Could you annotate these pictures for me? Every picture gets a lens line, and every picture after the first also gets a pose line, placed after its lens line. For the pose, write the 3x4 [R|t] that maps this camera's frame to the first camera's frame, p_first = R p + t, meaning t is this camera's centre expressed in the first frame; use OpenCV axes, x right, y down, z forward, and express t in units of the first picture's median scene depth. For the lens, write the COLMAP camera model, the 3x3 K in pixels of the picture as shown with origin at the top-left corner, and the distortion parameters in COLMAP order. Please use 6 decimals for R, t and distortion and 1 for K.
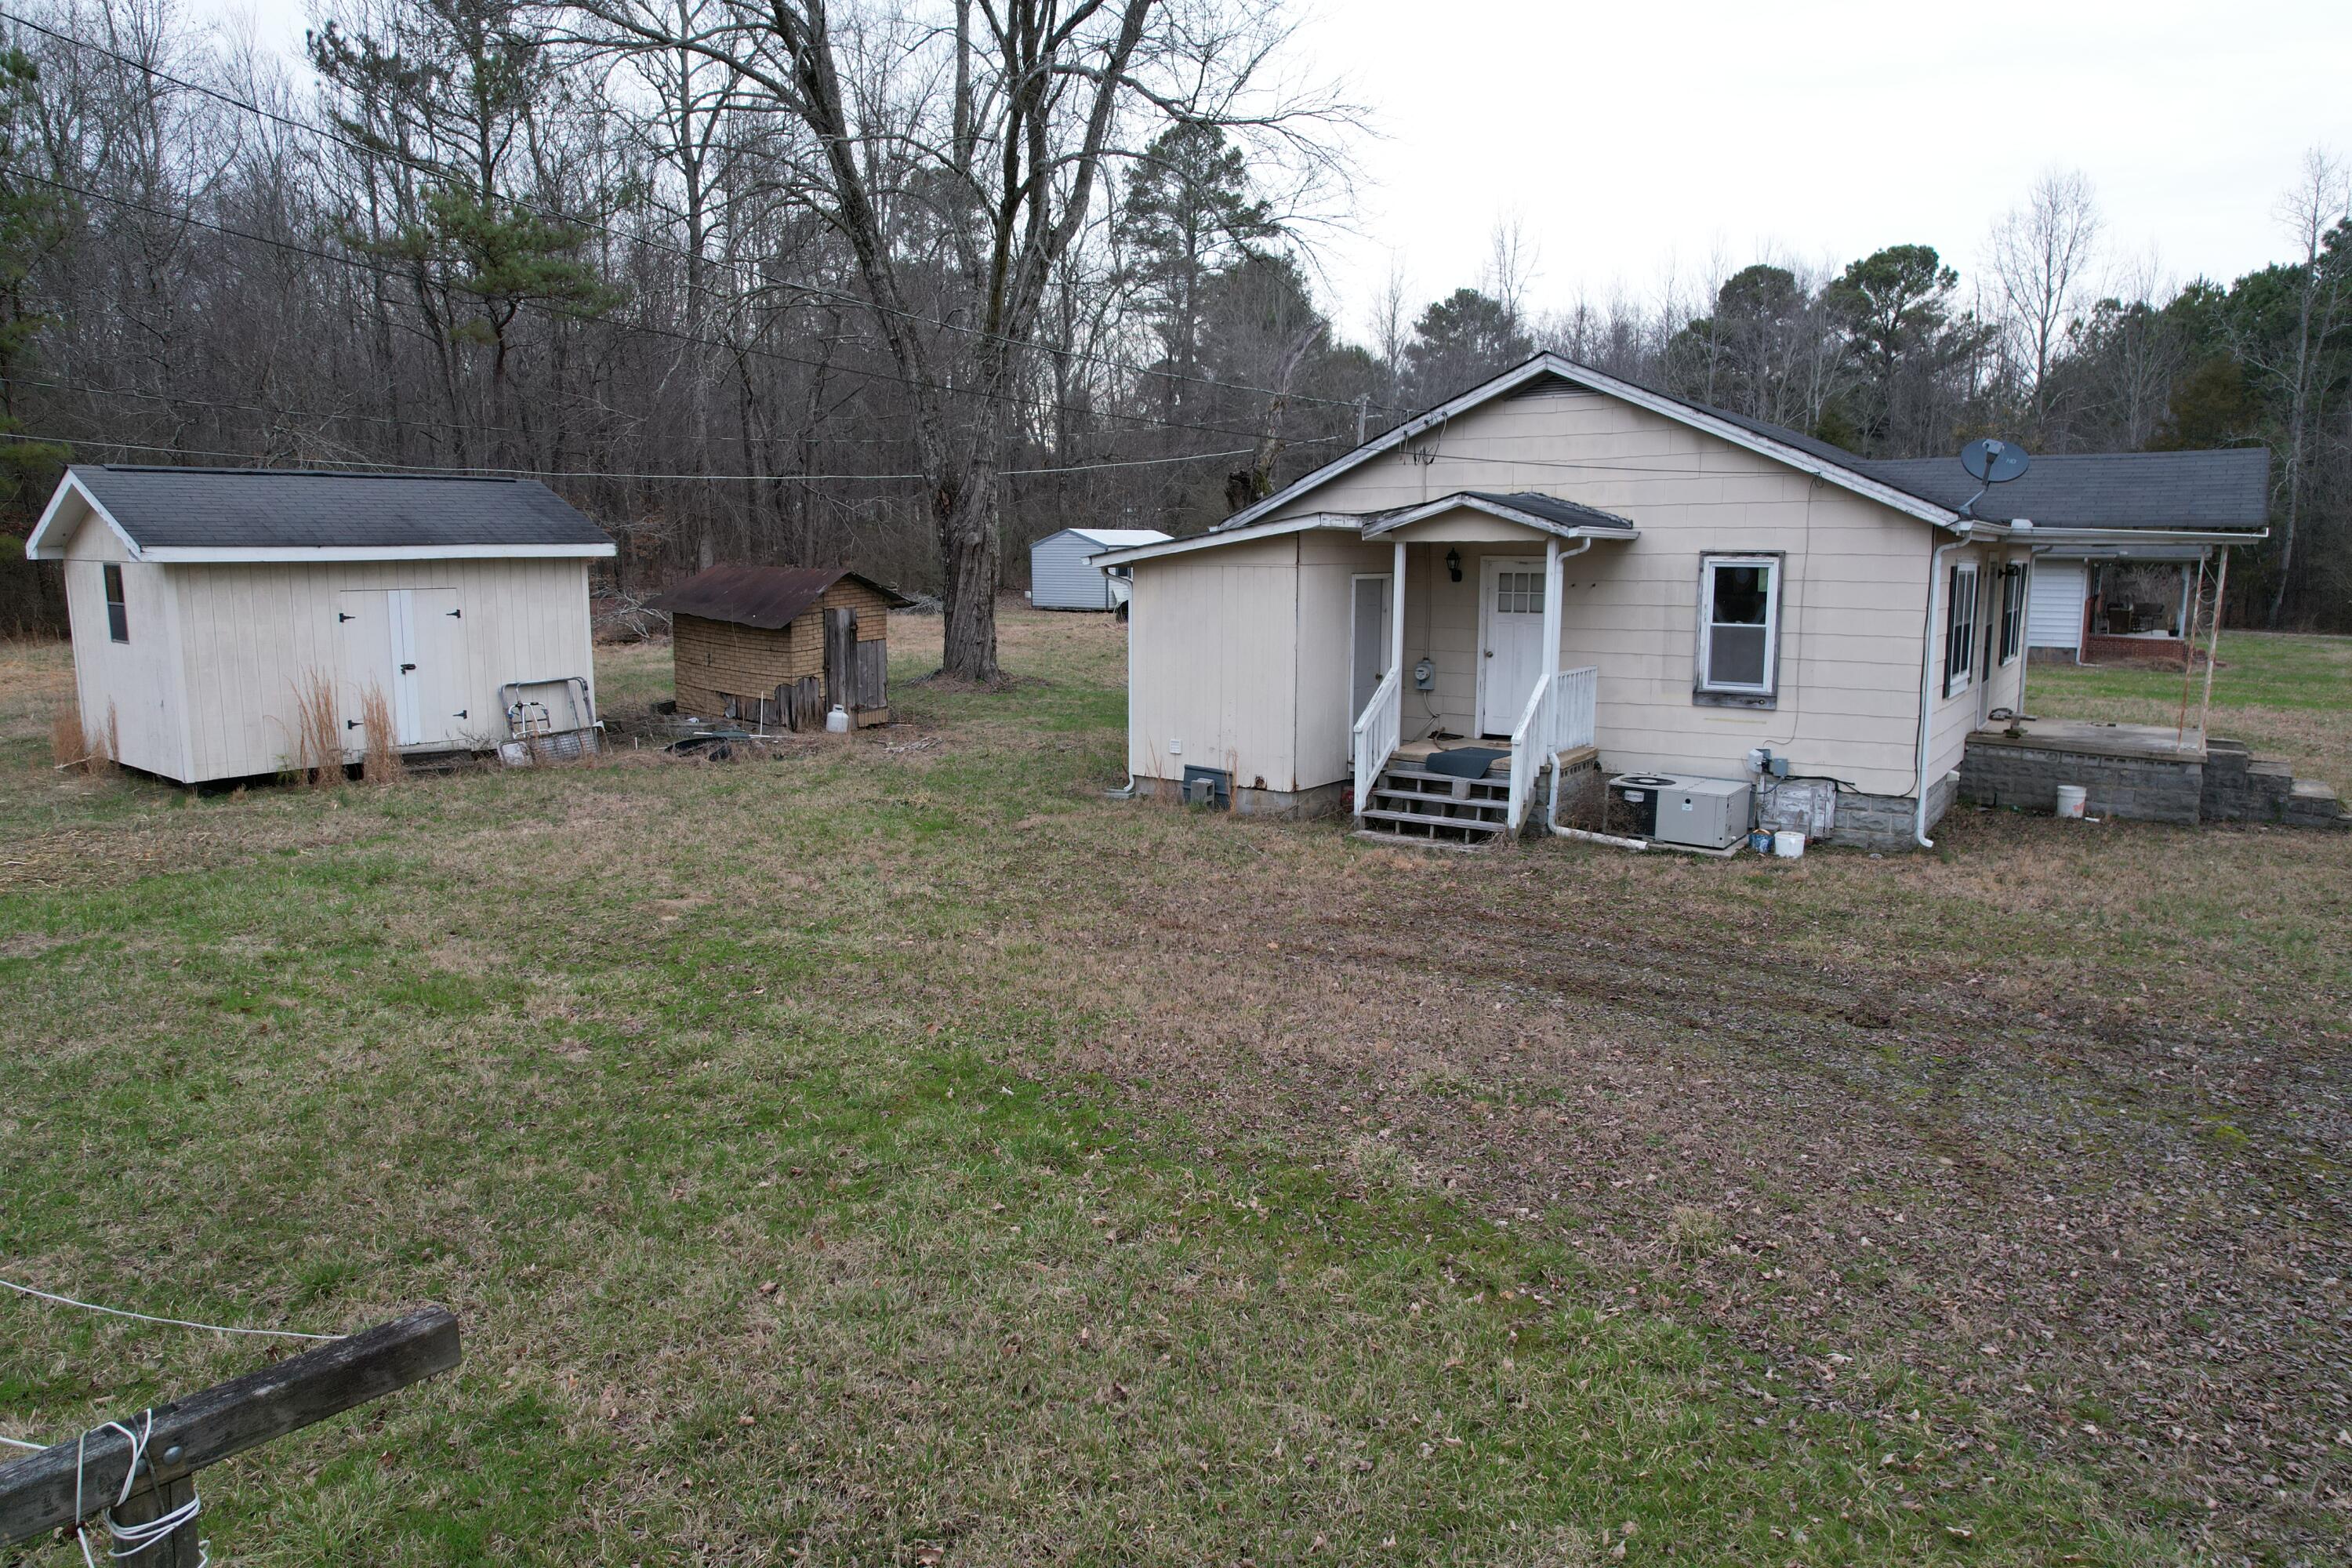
lens RADIAL K [[1498.1, 0, 1176.0], [0, 1498.1, 784.0], [0, 0, 1]] dist [-0.070456, 0.060810]
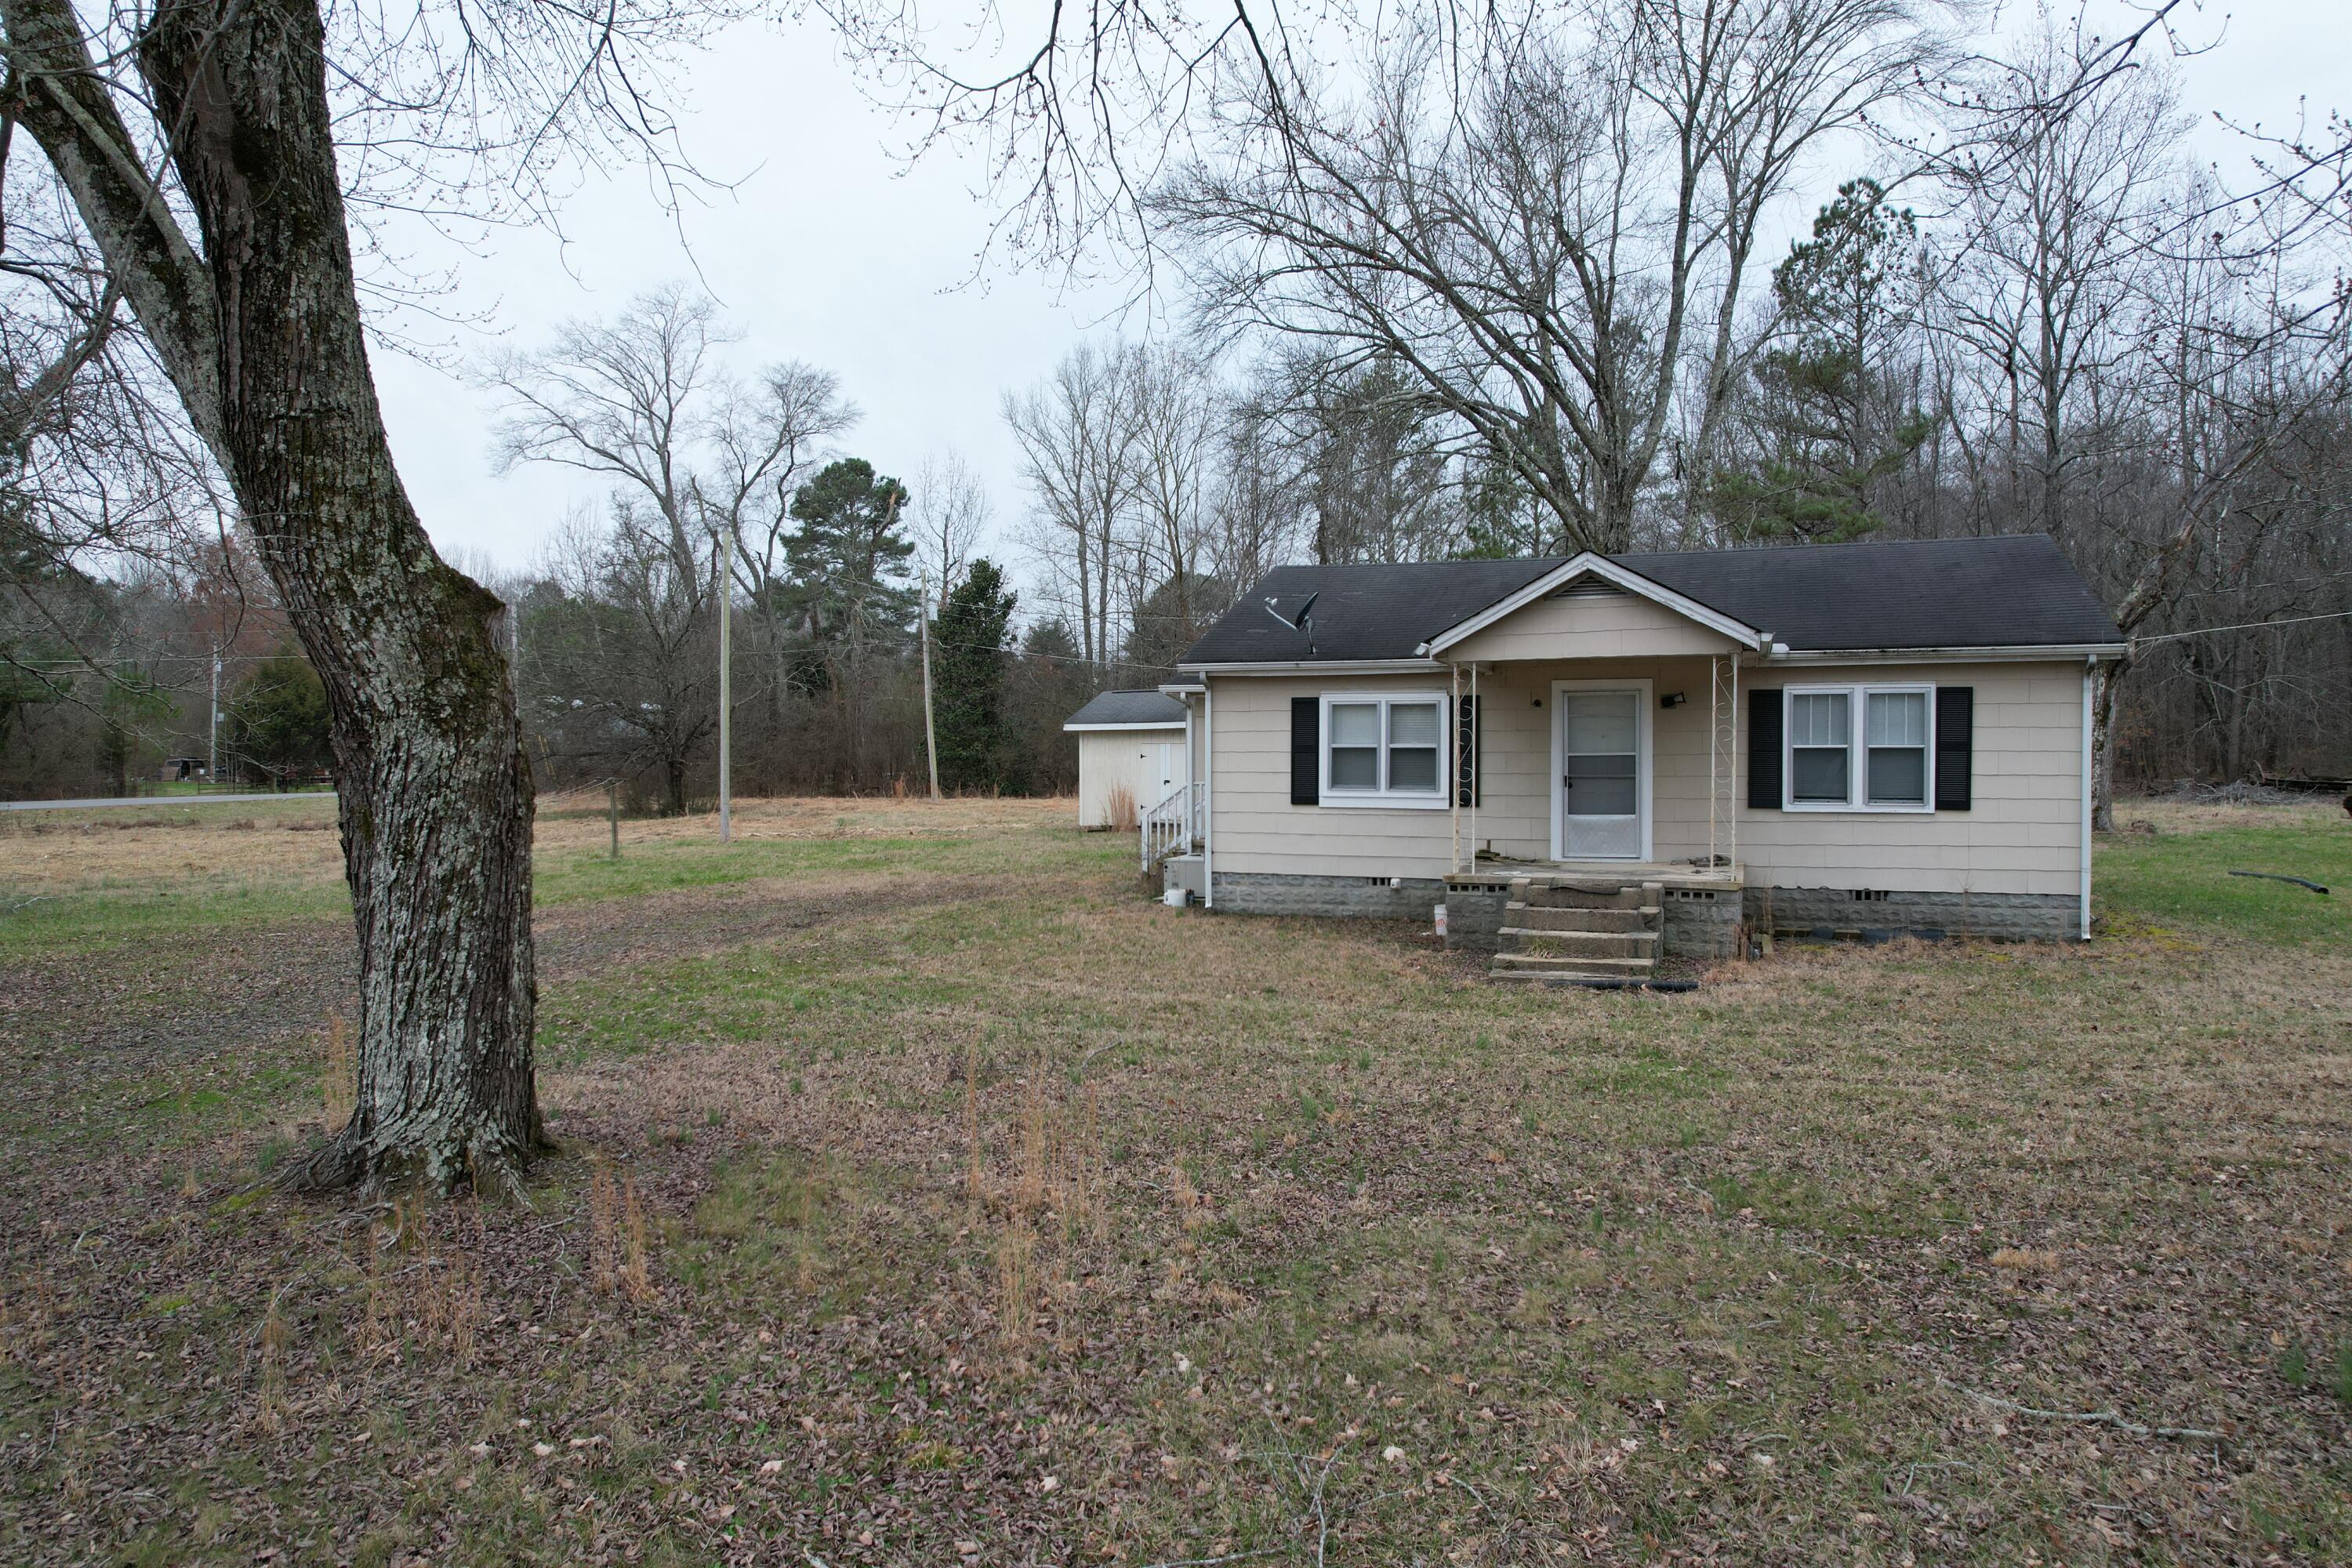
lens RADIAL K [[1492.6, 0, 1176.0], [0, 1492.6, 784.0], [0, 0, 1]] dist [-0.052353, 0.001197]
pose [[0.234520, 0.009348, -0.972066, 1.514375], [-0.150578, 0.988234, -0.026825, -0.024288], [0.960378, 0.152662, 0.233168, 0.548482]]
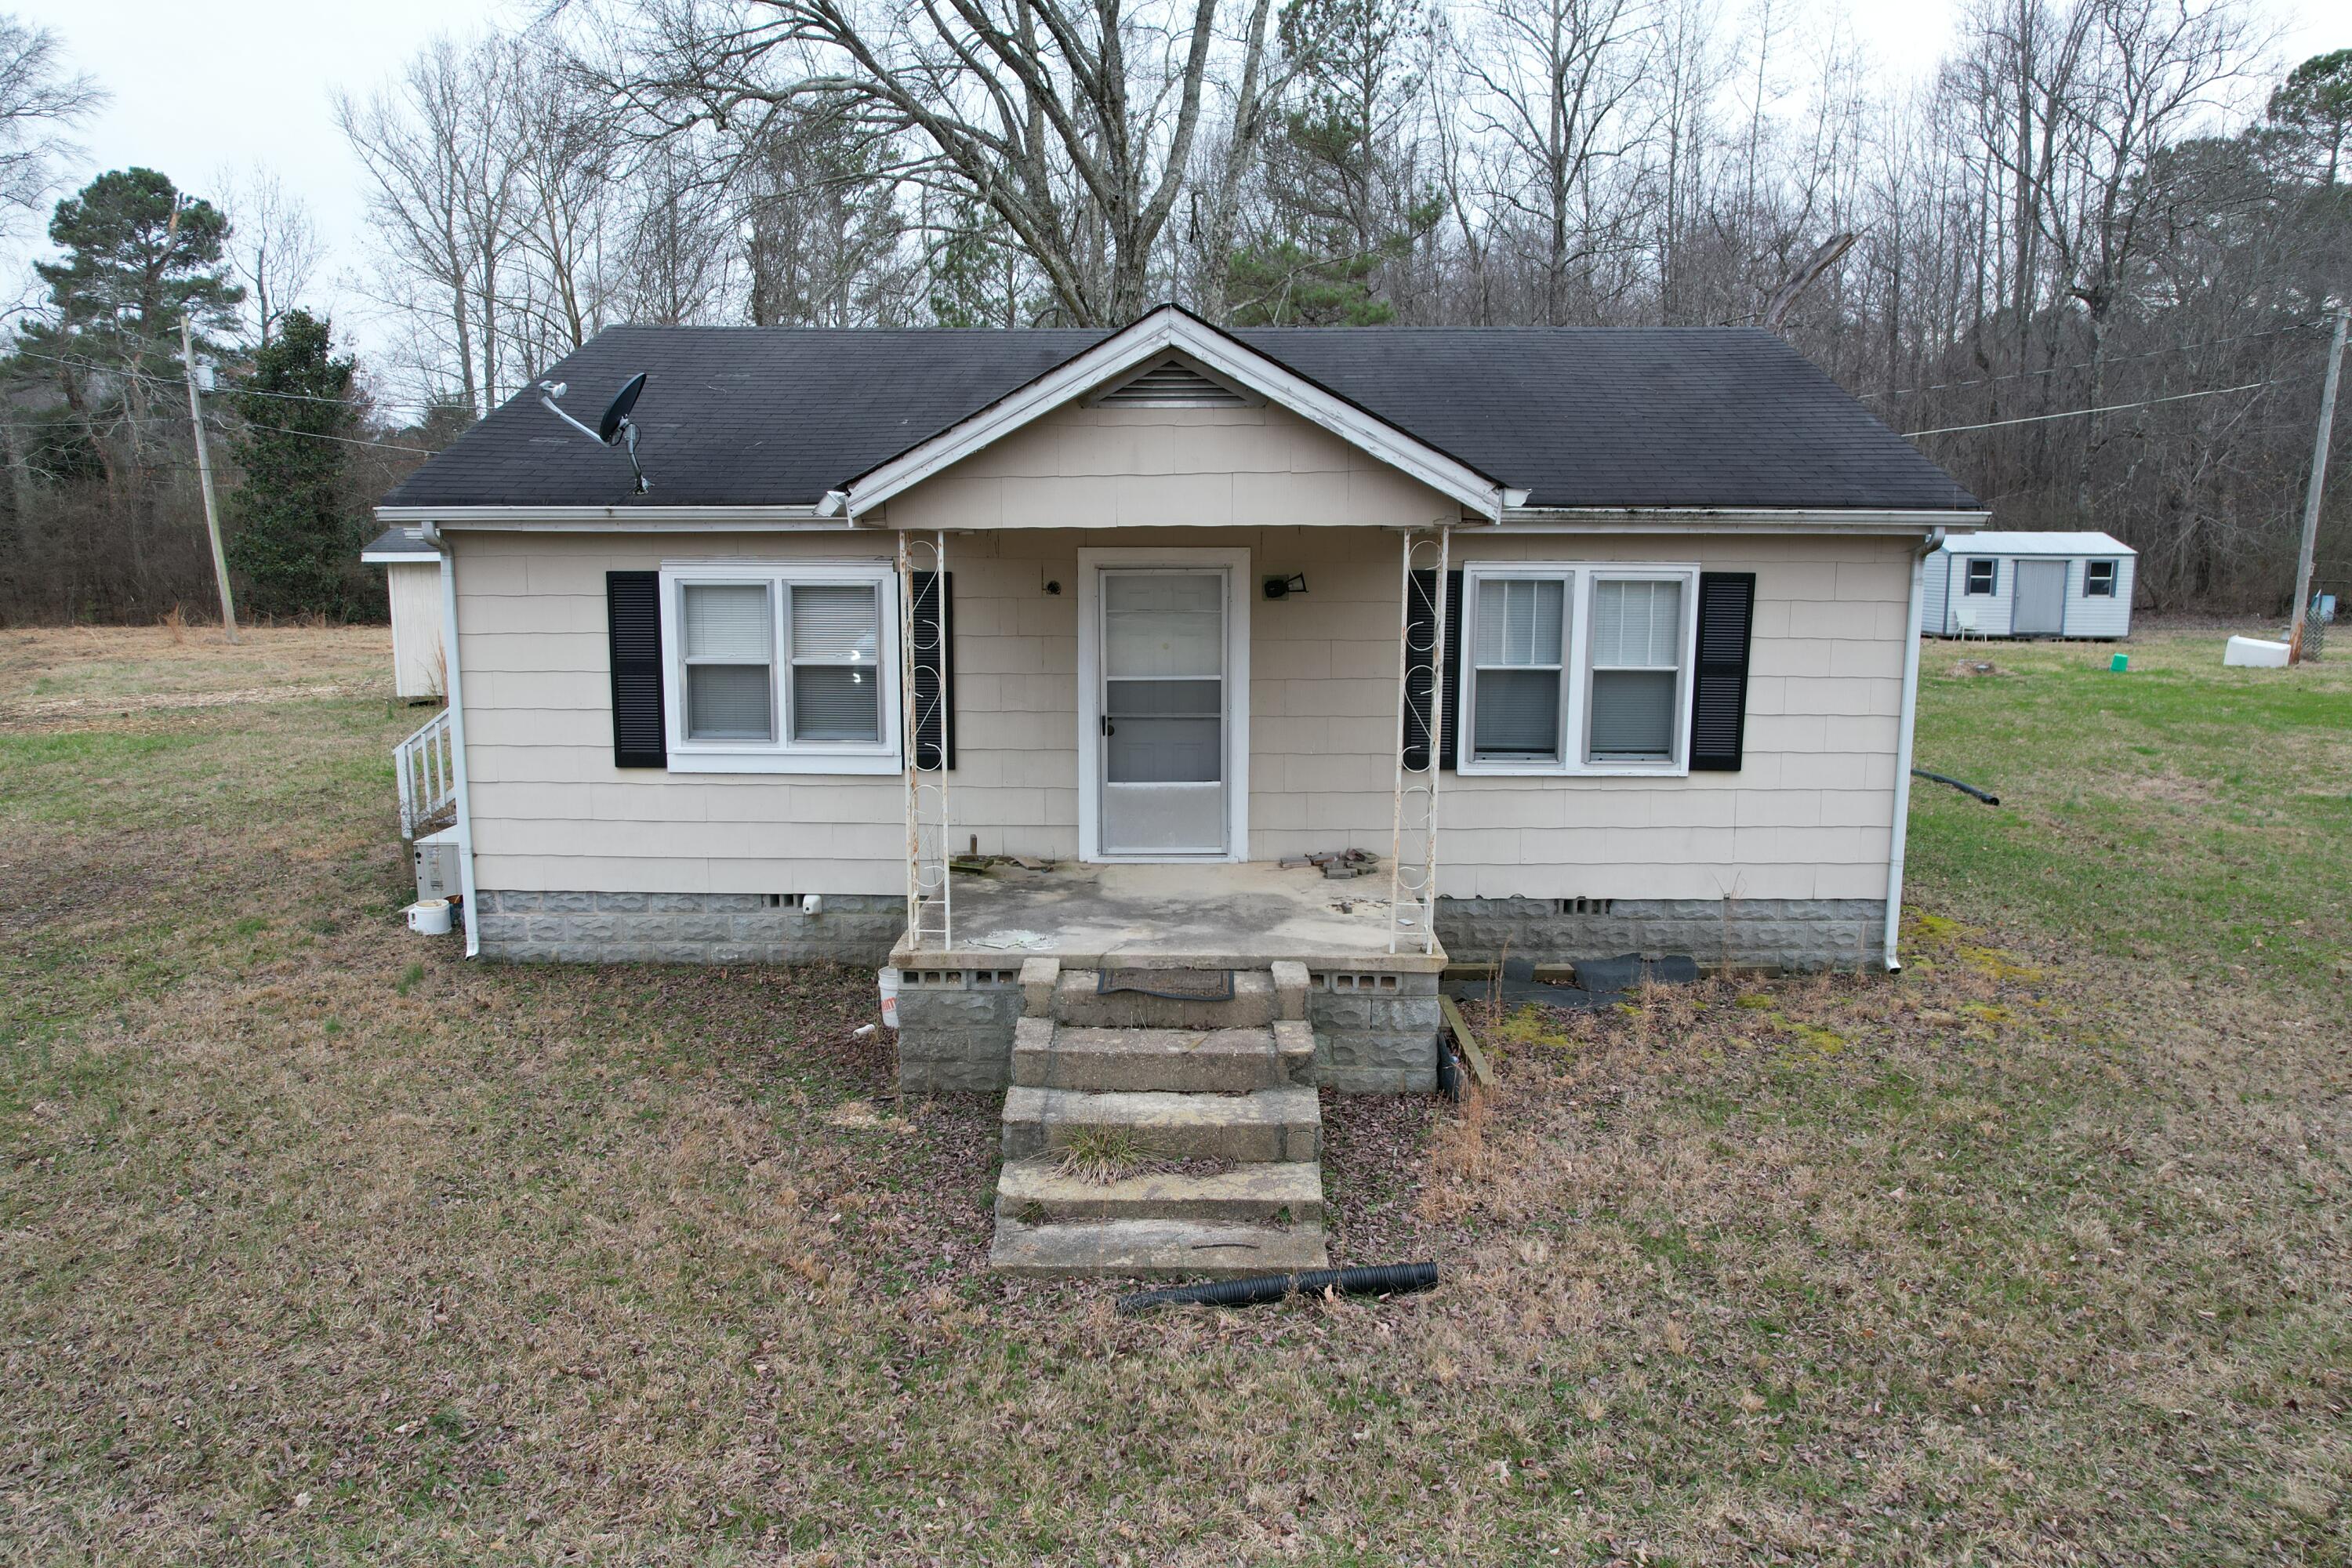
lens RADIAL K [[1498.1, 0, 1176.0], [0, 1498.1, 784.0], [0, 0, 1]] dist [-0.070456, 0.060810]
pose [[0.553663, 0.125199, -0.823276, 1.085695], [-0.129542, 0.989547, 0.063366, -0.112605], [0.822604, 0.071565, 0.564094, 0.736983]]
